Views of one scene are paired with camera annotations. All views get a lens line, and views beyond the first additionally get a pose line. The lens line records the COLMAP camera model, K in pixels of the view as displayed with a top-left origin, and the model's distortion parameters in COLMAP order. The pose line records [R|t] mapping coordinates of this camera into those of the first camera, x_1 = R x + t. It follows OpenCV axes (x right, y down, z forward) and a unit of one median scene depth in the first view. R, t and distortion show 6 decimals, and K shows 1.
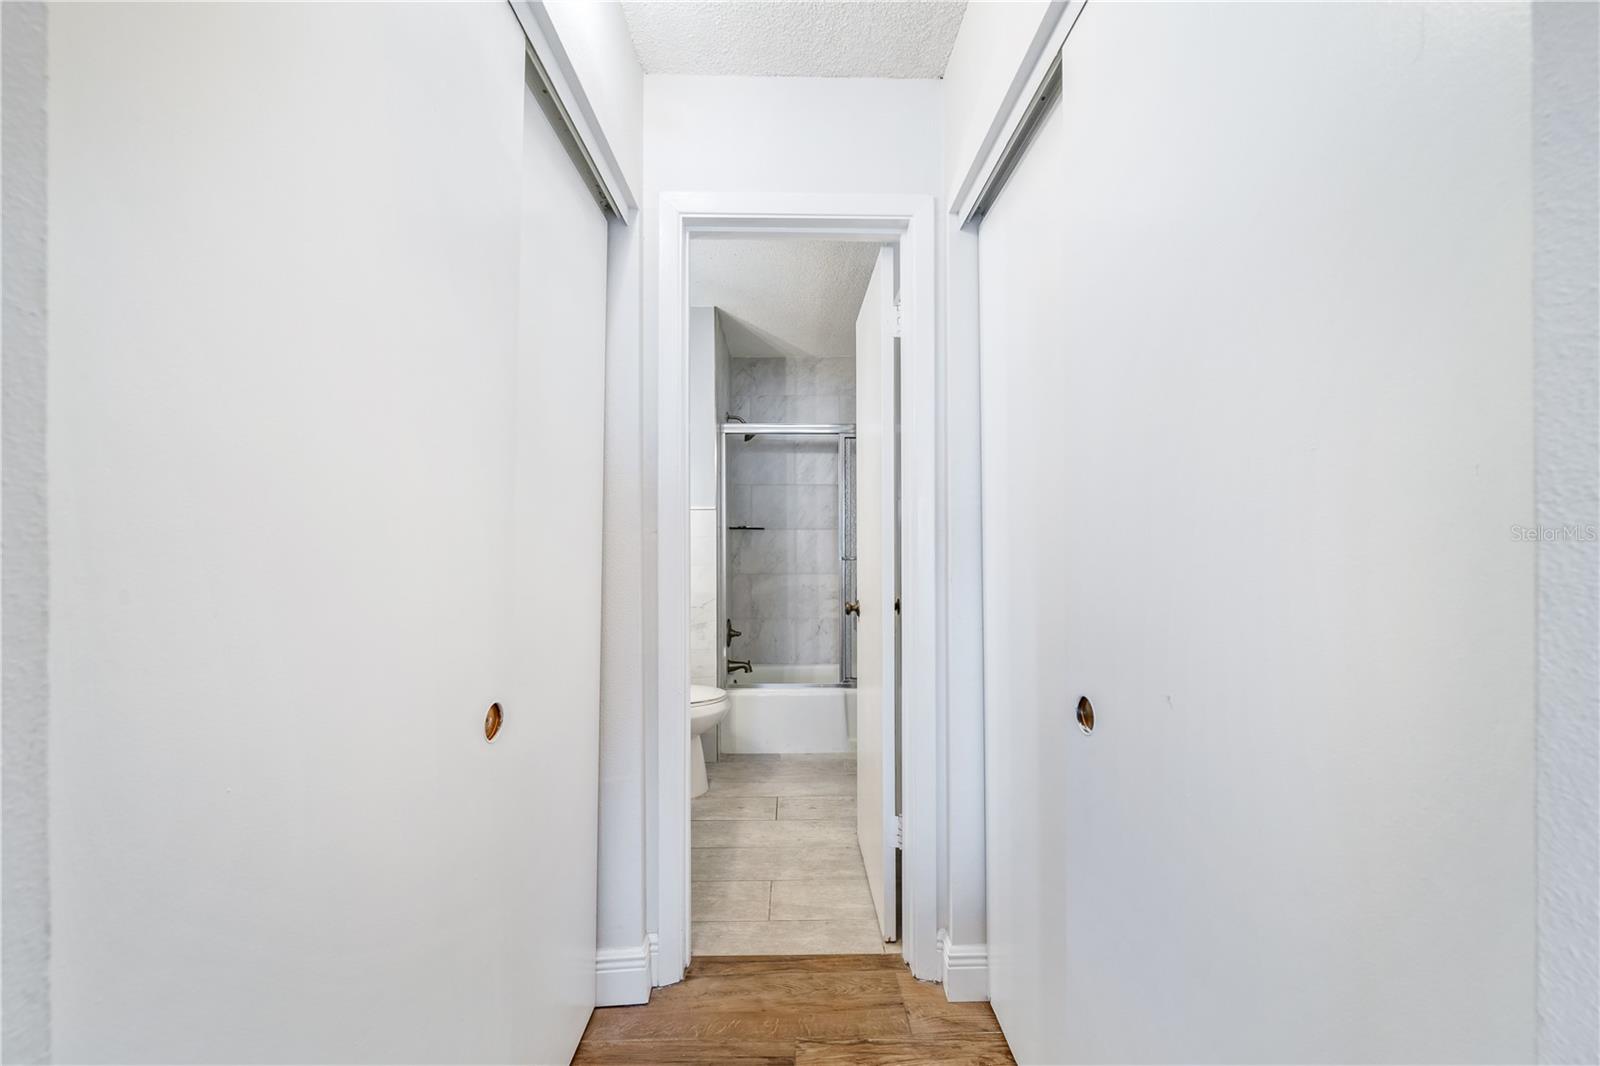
lens RADIAL K [[602.6, 0, 798.6], [0, 602.6, 537.2], [0, 0, 1]] dist [-0.002022, -0.000228]
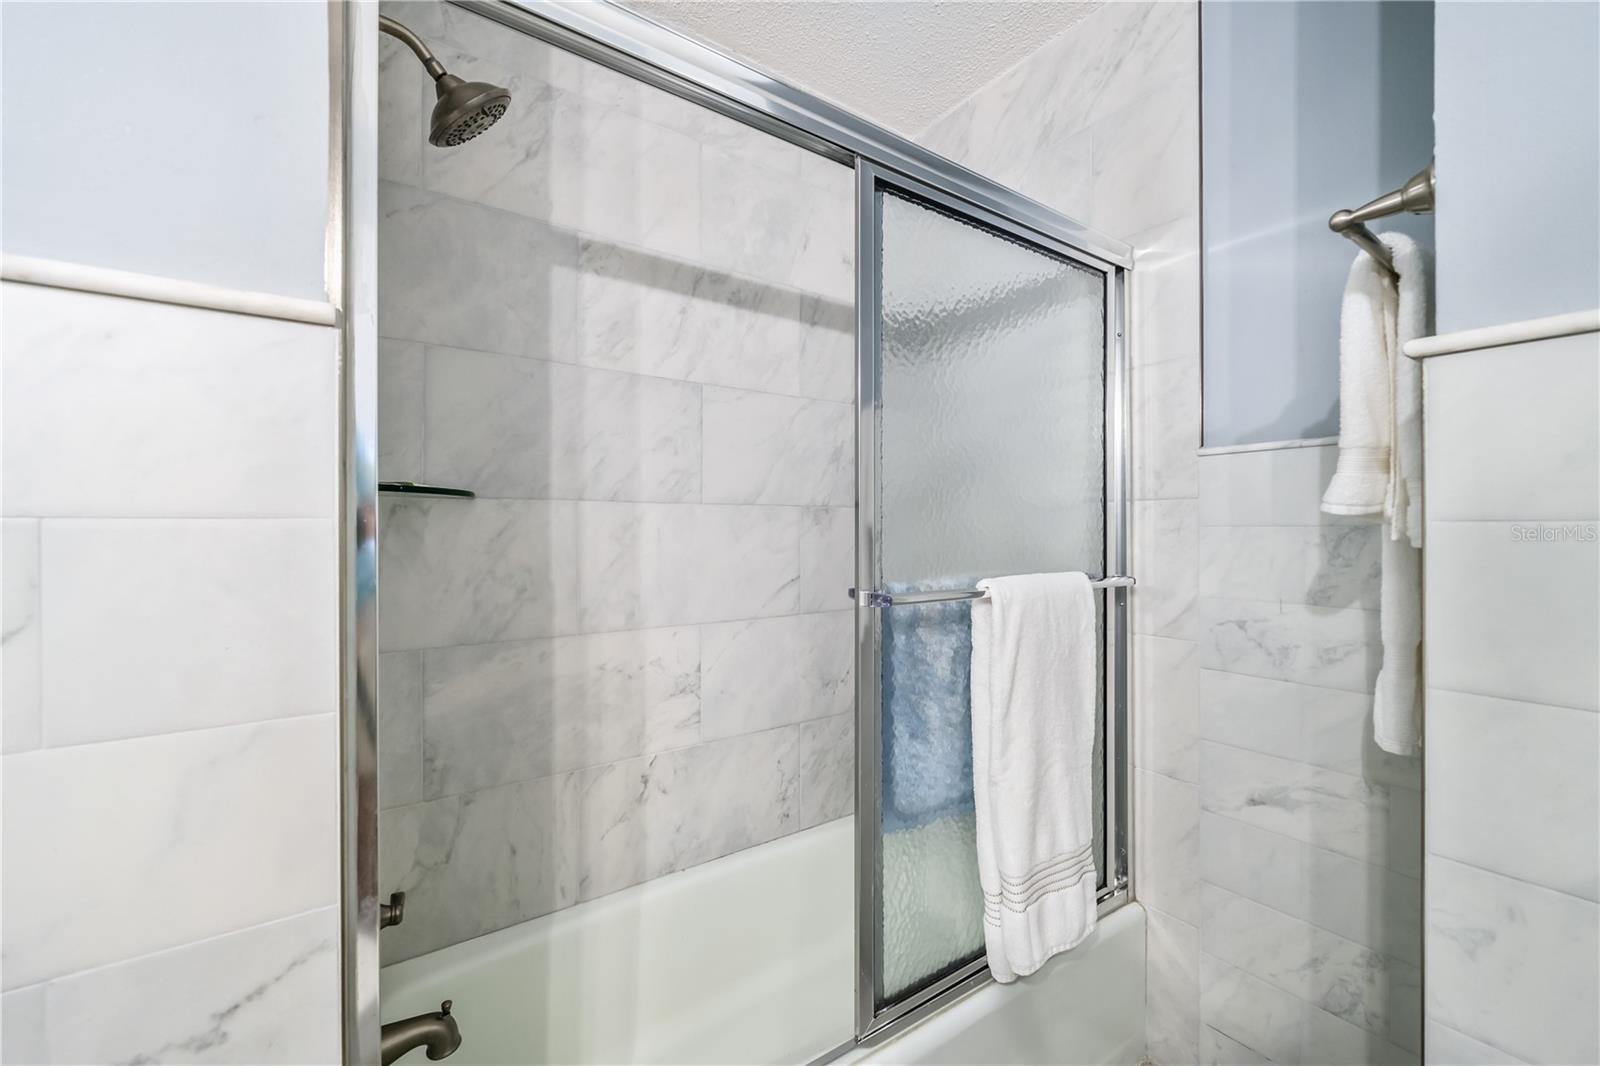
lens RADIAL K [[647.7, 0, 801.1], [0, 647.7, 528.9], [0, 0, 1]] dist [-0.004398, -0.000244]
pose [[0.832728, 0.004532, 0.553664, -0.100312], [-0.007546, 0.999967, 0.003165, 0.000505], [-0.553631, -0.006813, 0.832734, 0.636209]]
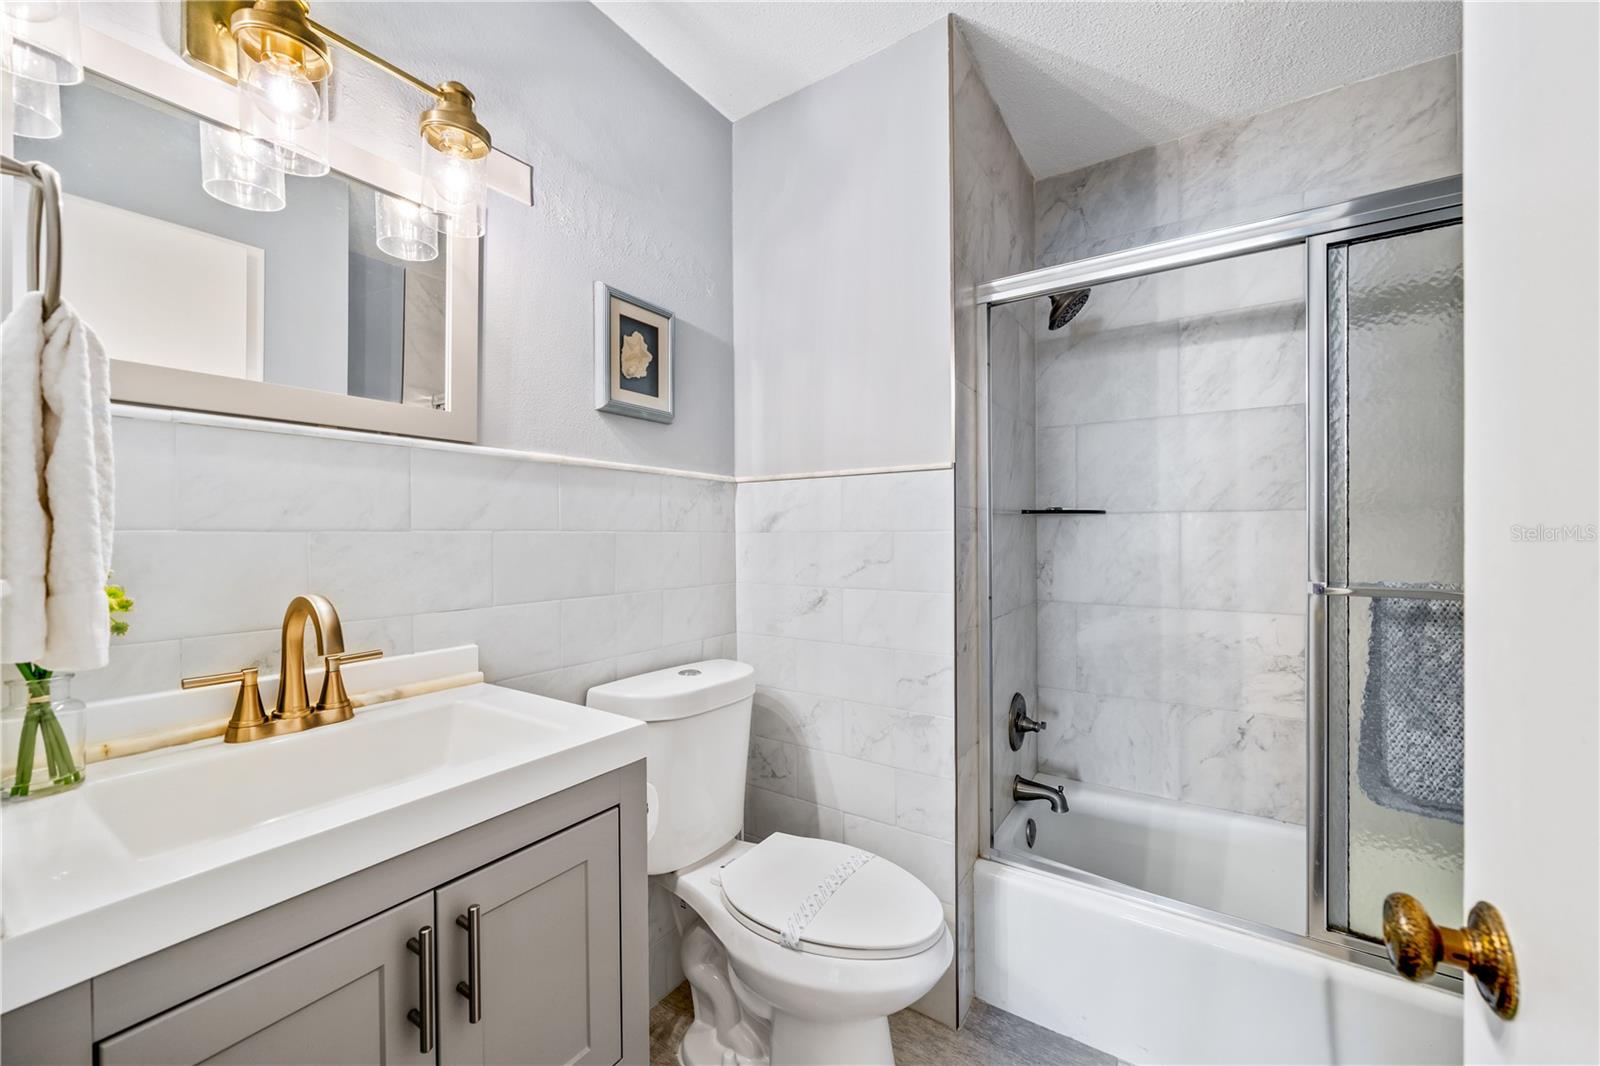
lens RADIAL K [[602.6, 0, 798.0], [0, 602.6, 536.6], [0, 0, 1]] dist [-0.002022, -0.000228]
pose [[0.816992, 0.001625, -0.576647, 0.022049], [0.006054, 0.999917, 0.011395, -0.001241], [0.576617, -0.012801, 0.816914, 0.453373]]
